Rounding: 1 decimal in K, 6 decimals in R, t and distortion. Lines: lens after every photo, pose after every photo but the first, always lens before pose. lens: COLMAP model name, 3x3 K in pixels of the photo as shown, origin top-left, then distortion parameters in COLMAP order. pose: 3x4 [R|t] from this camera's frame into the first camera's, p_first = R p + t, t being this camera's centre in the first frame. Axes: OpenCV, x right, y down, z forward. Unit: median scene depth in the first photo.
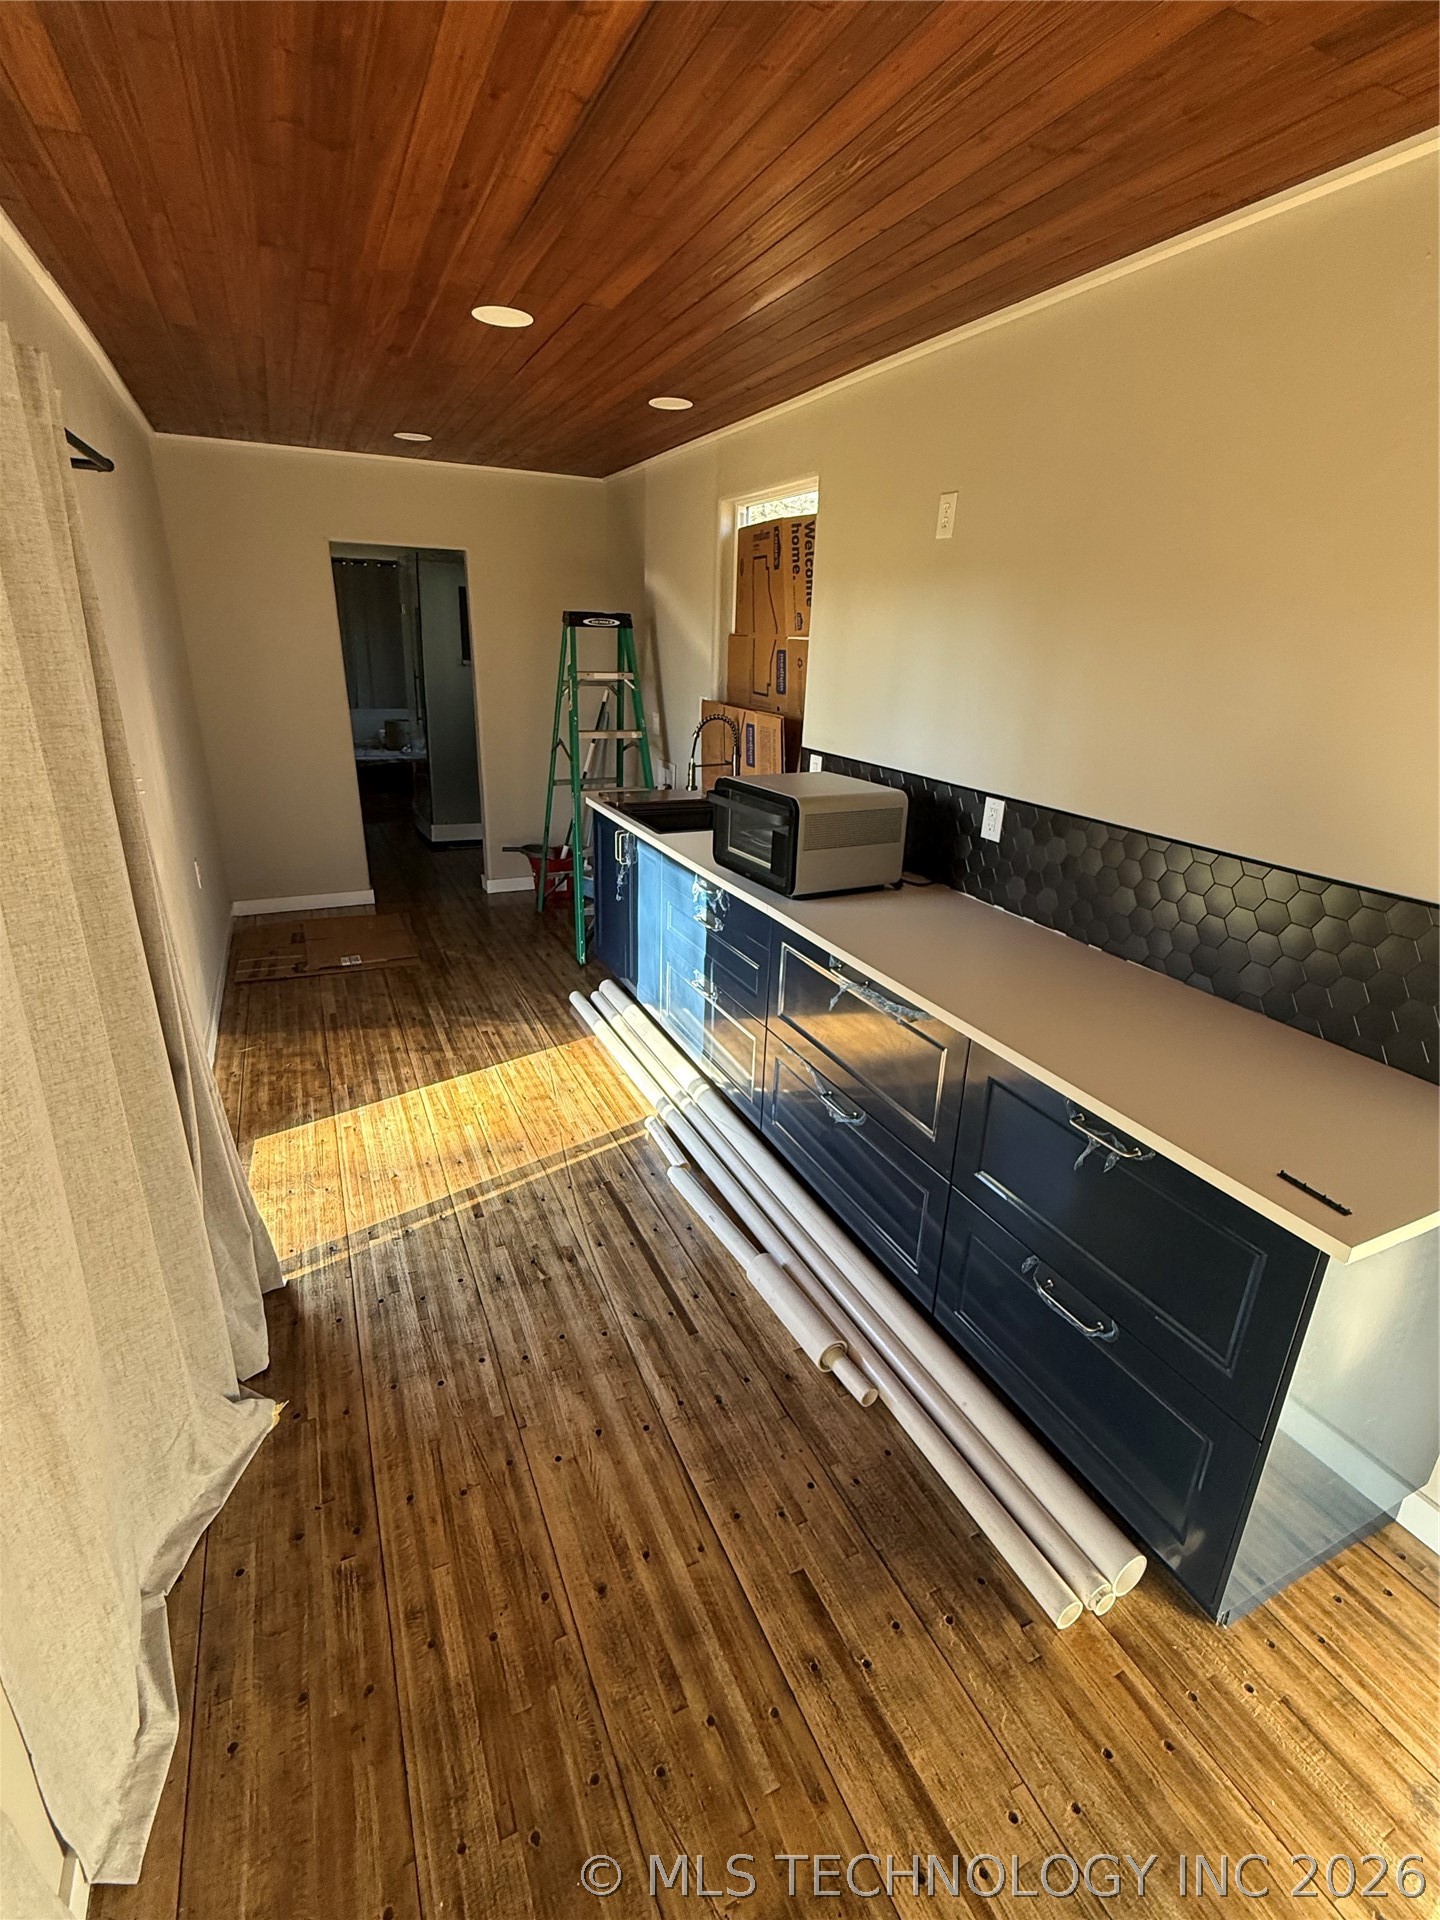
lens RADIAL K [[883.6, 0, 721.4], [0, 883.6, 962.9], [0, 0, 1]] dist [-0.001598, -0.000180]
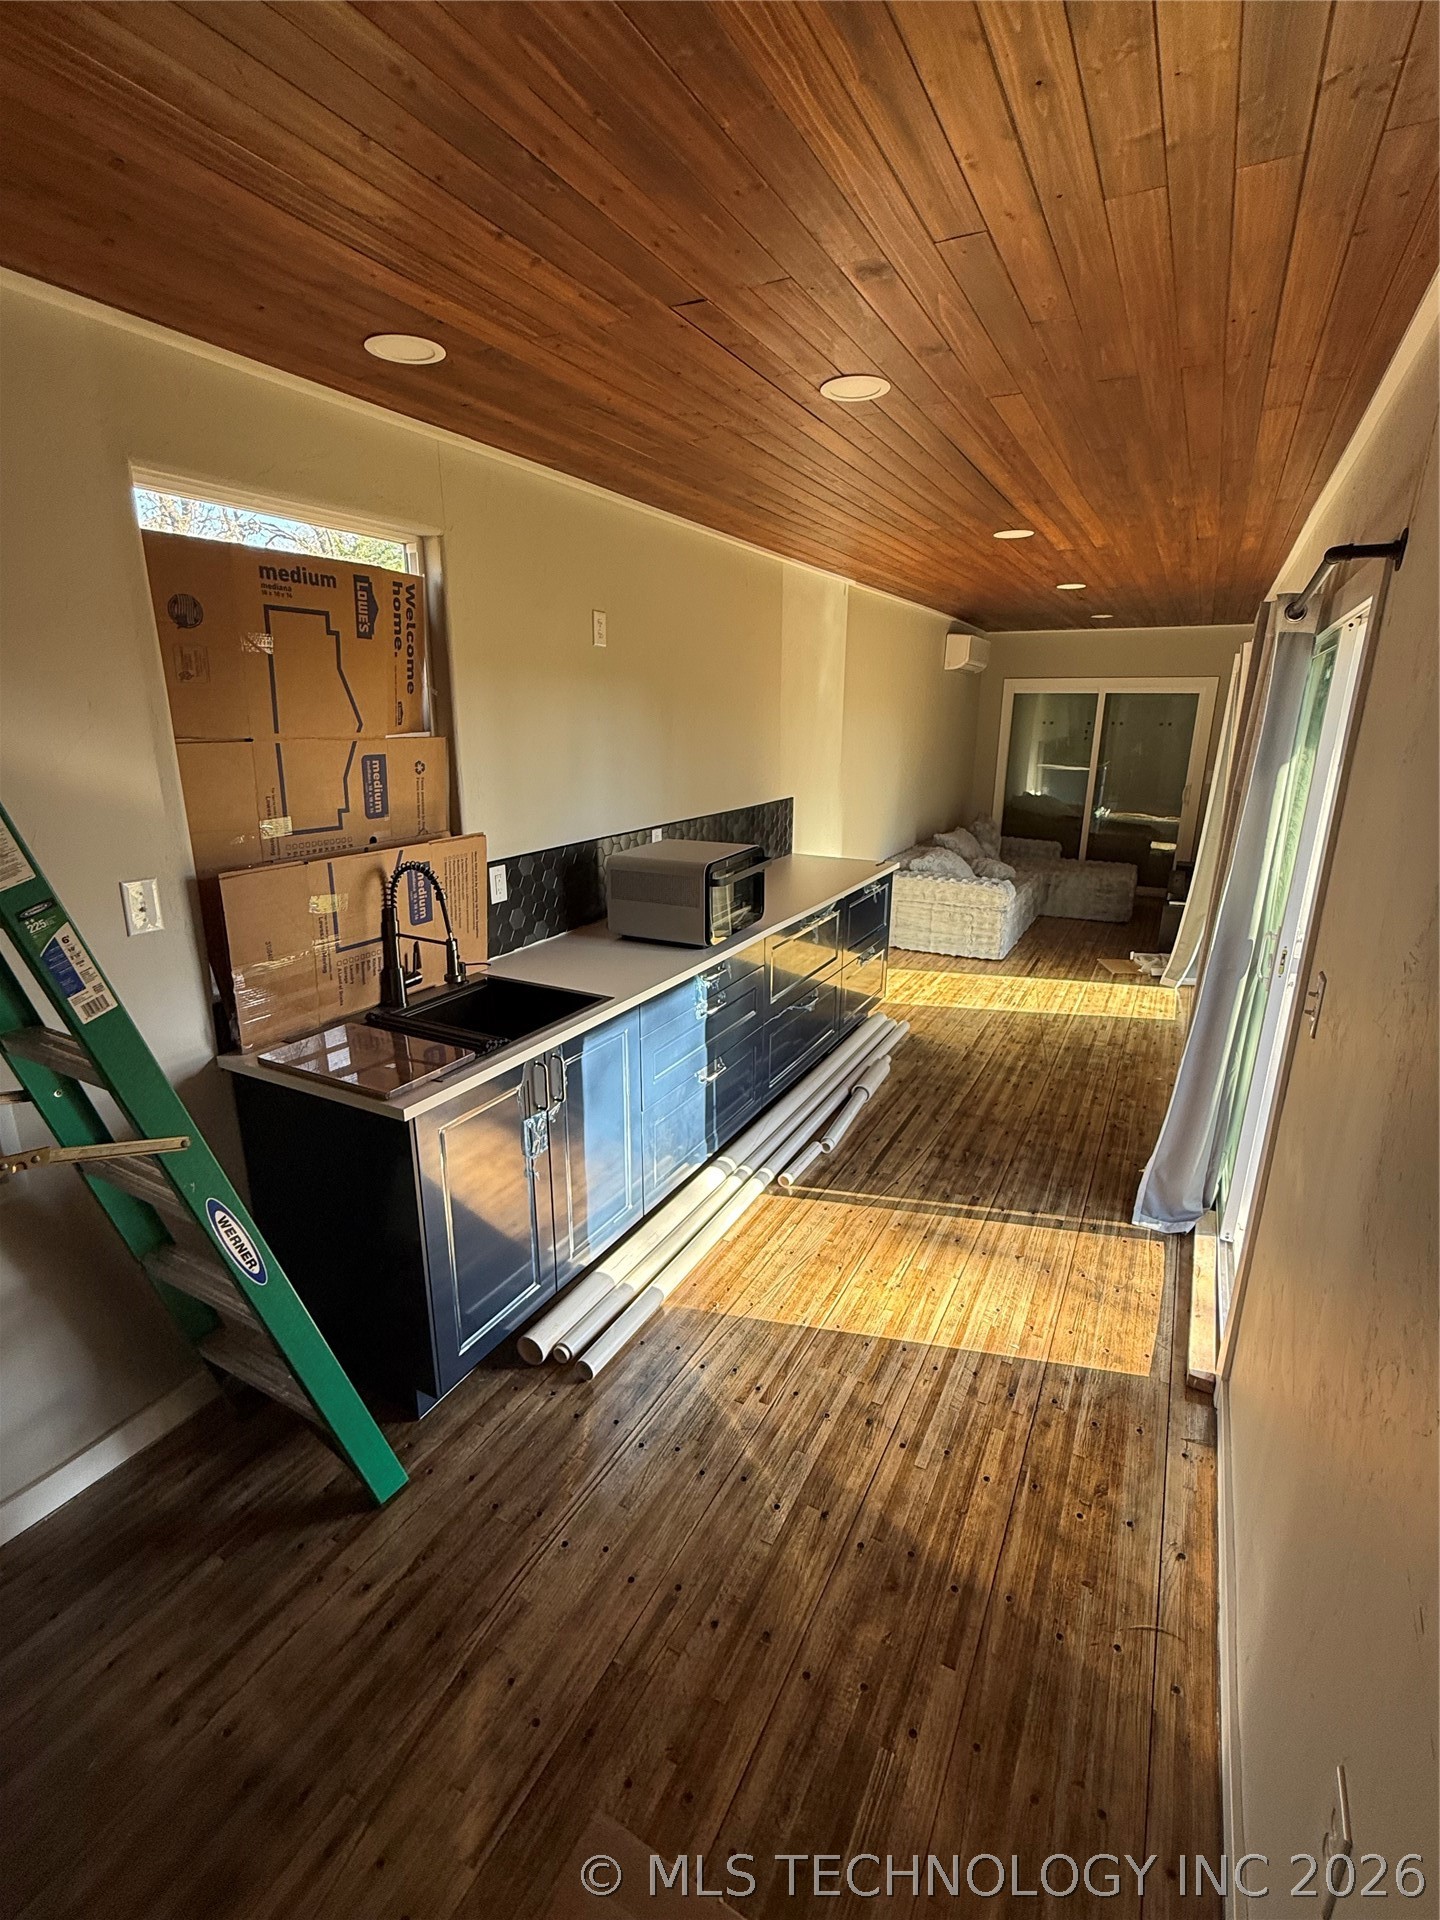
lens RADIAL K [[883.6, 0, 721.4], [0, 883.6, 962.9], [0, 0, 1]] dist [-0.001598, -0.000180]
pose [[-0.604663, -0.256538, 0.754036, -0.742148], [0.253831, 0.835280, 0.487727, -0.557109], [-0.754952, 0.486309, -0.439946, 1.352764]]
